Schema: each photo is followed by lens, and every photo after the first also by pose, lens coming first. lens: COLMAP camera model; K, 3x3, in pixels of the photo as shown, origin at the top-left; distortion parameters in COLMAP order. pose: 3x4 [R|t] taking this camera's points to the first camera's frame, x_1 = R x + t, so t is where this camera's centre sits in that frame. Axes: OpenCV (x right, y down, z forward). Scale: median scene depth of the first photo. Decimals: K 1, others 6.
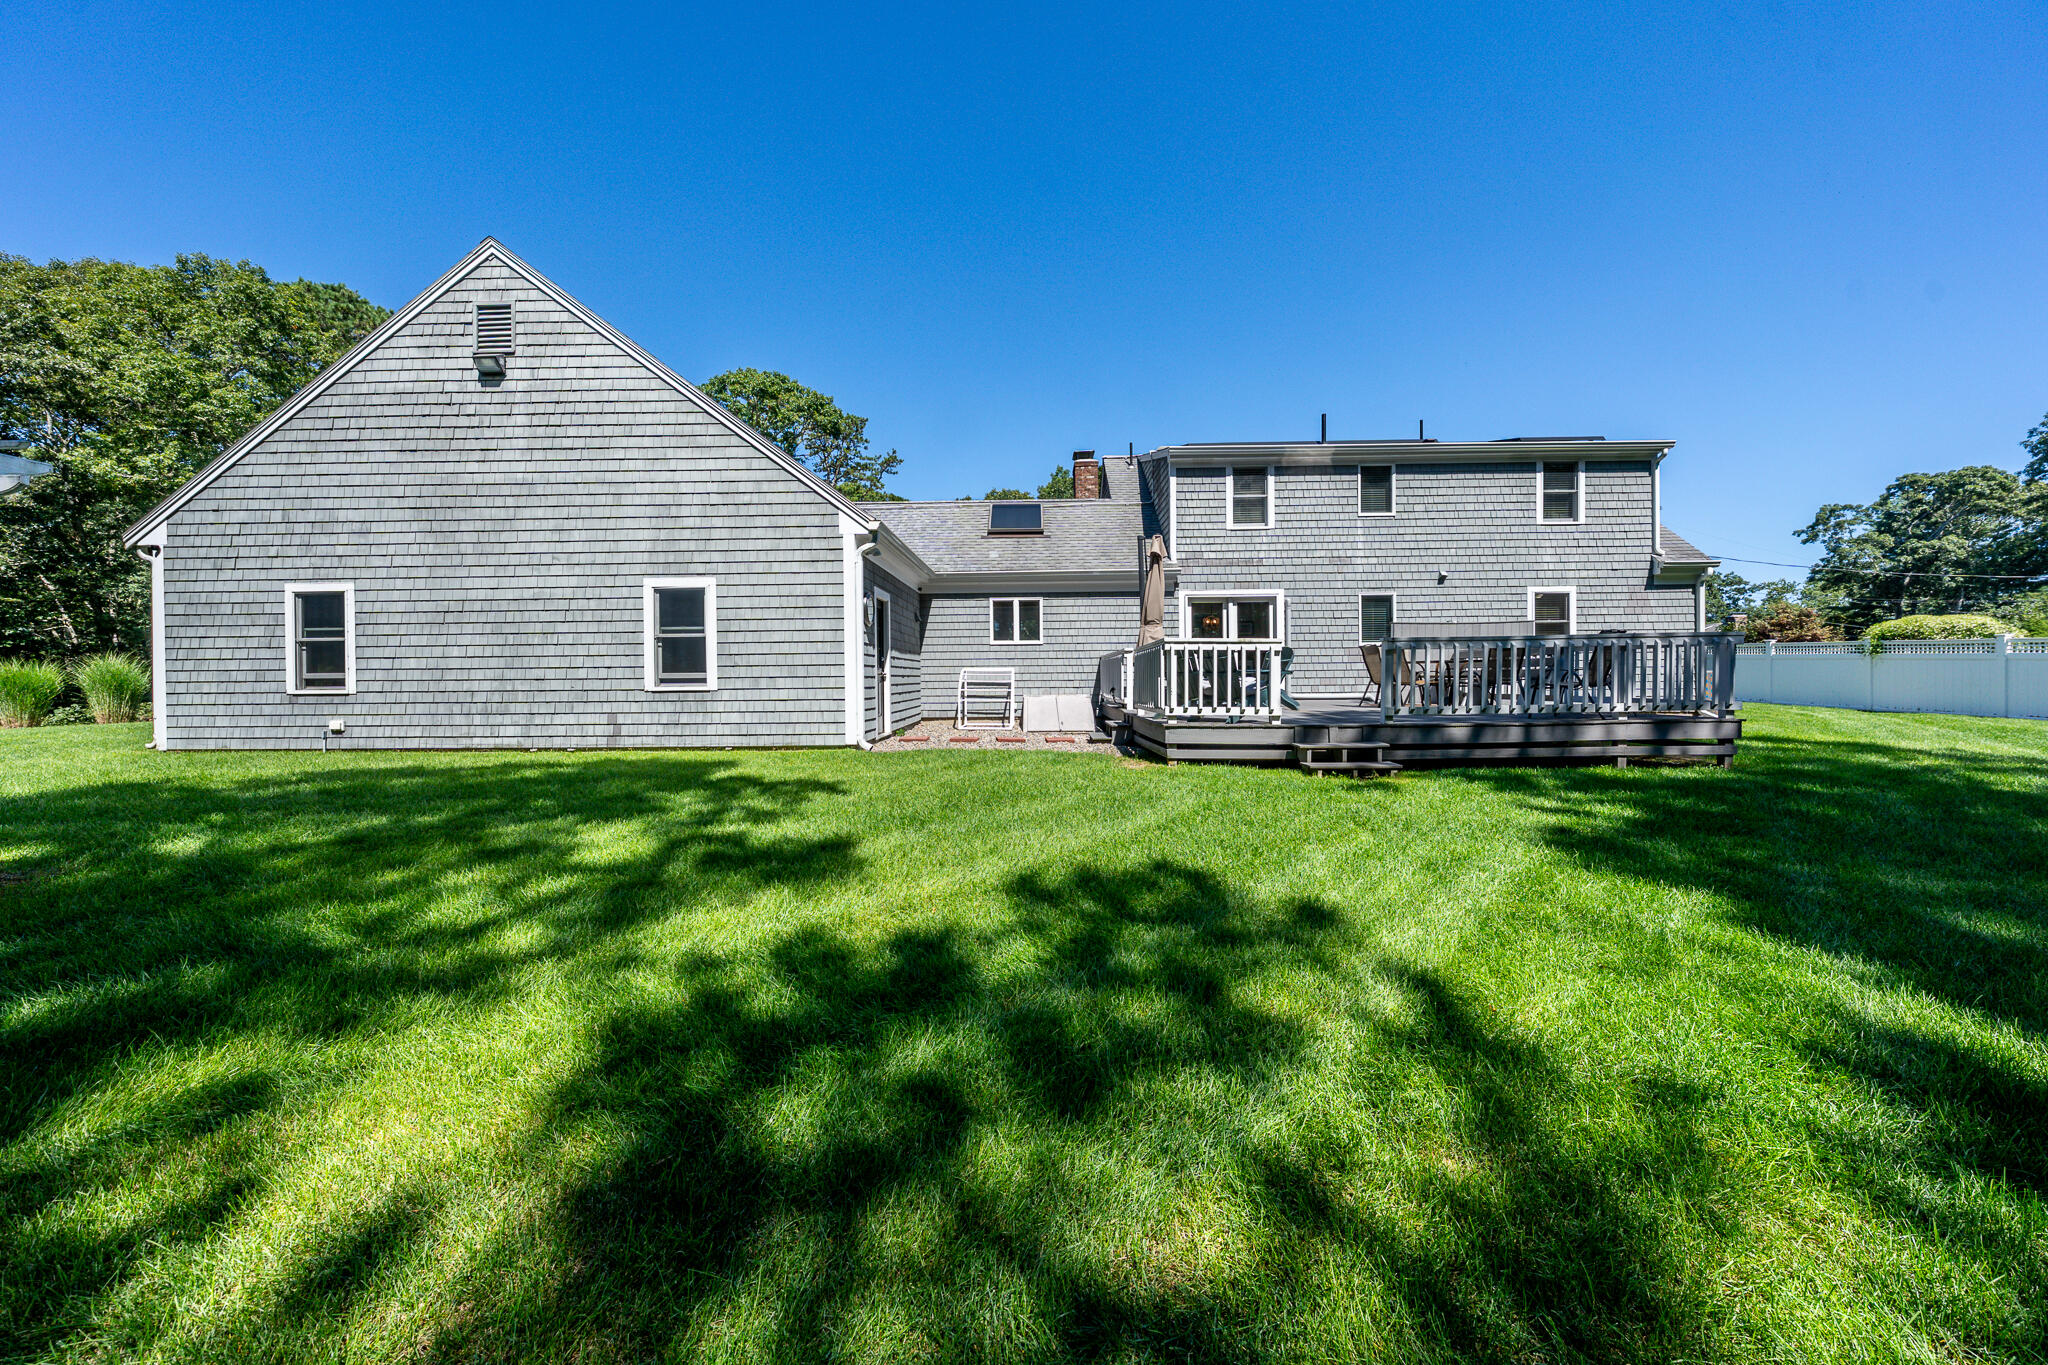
lens RADIAL K [[690.8, 0, 1030.2], [0, 690.8, 680.3], [0, 0, 1]] dist [-0.001892, -0.000028]
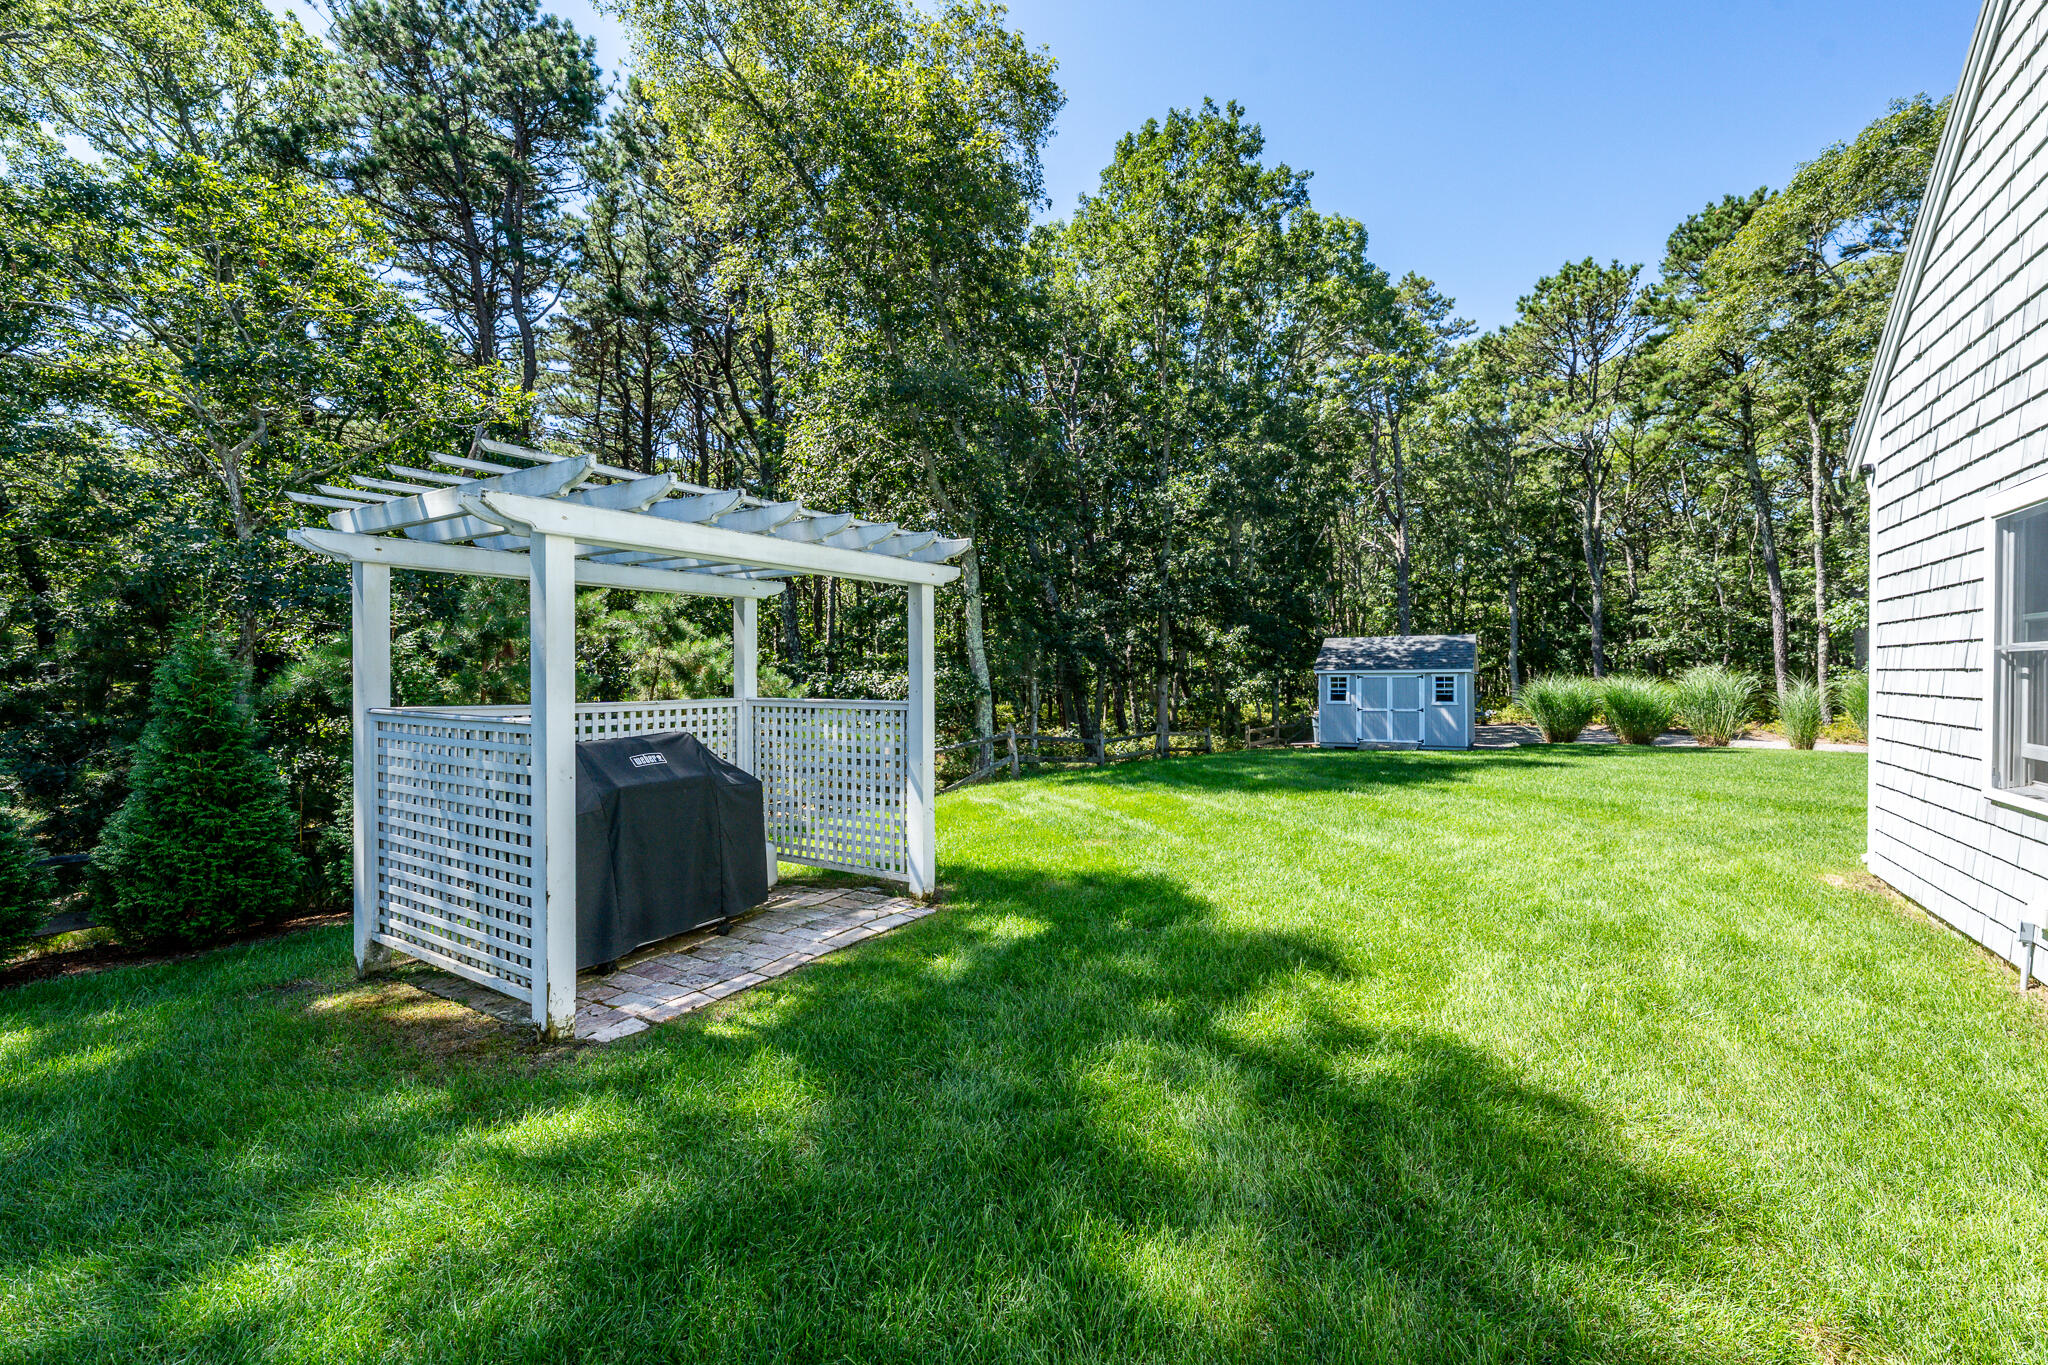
lens RADIAL K [[828.3, 0, 1024.6], [0, 828.3, 674.5], [0, 0, 1]] dist [-0.006742, -0.000378]
pose [[-0.541483, 0.013383, -0.840605, -0.267624], [-0.002147, 0.999848, 0.017301, -0.032554], [0.840709, 0.011172, -0.541372, 0.501437]]
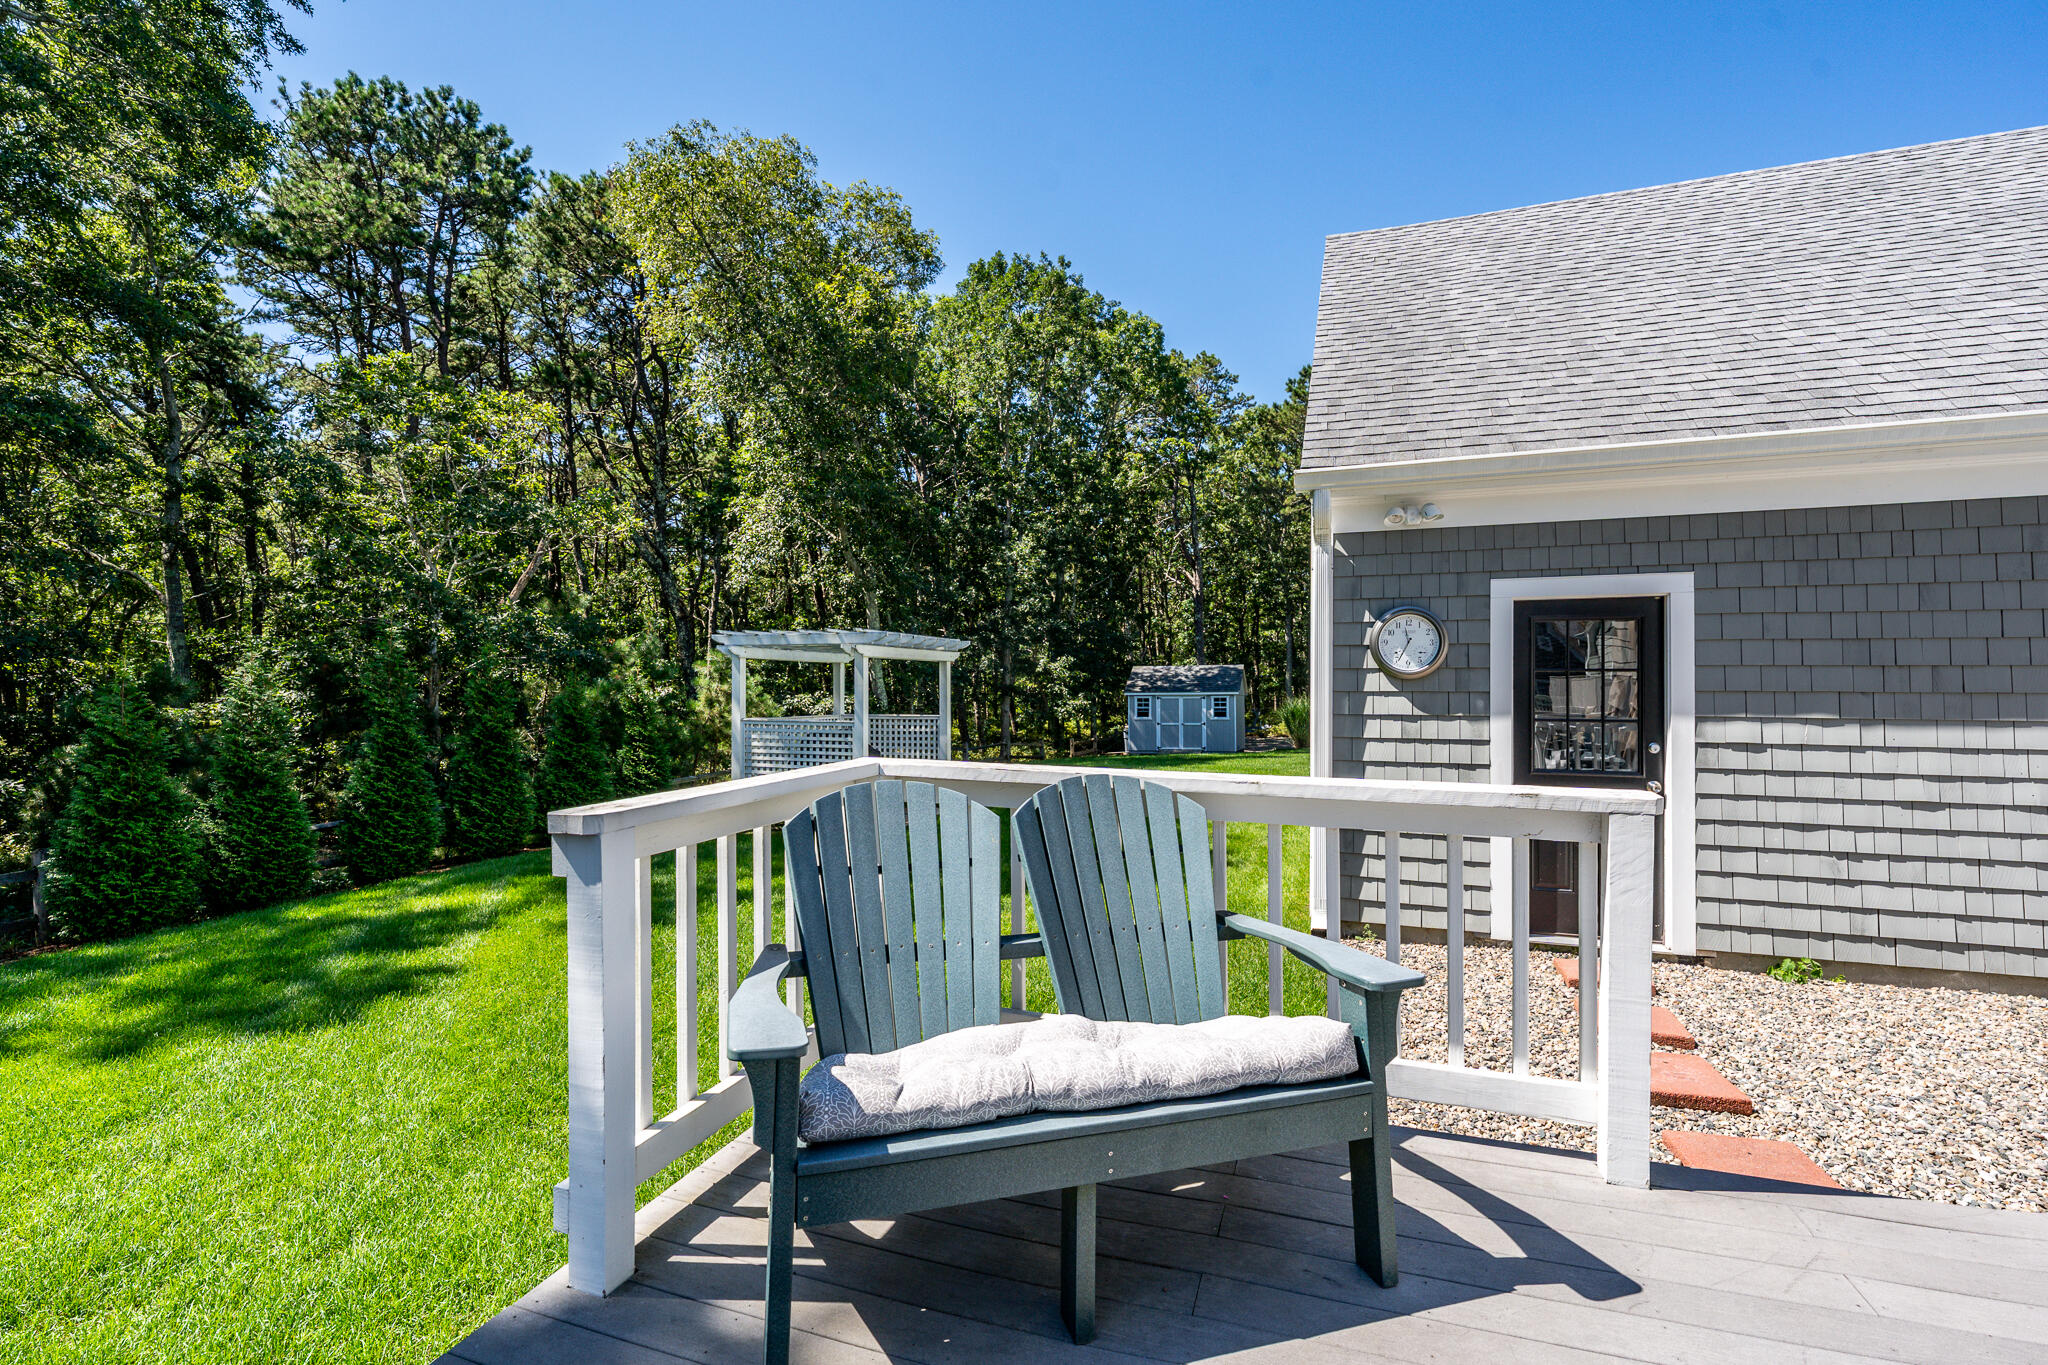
lens RADIAL K [[945.6, 0, 1021.5], [0, 945.6, 670.3], [0, 0, 1]] dist [-0.000158, 0.000330]
pose [[-0.342975, -0.006686, -0.939321, 0.314246], [-0.004139, 0.999976, -0.005606, -0.053387], [0.939335, 0.001965, -0.342994, 0.655545]]
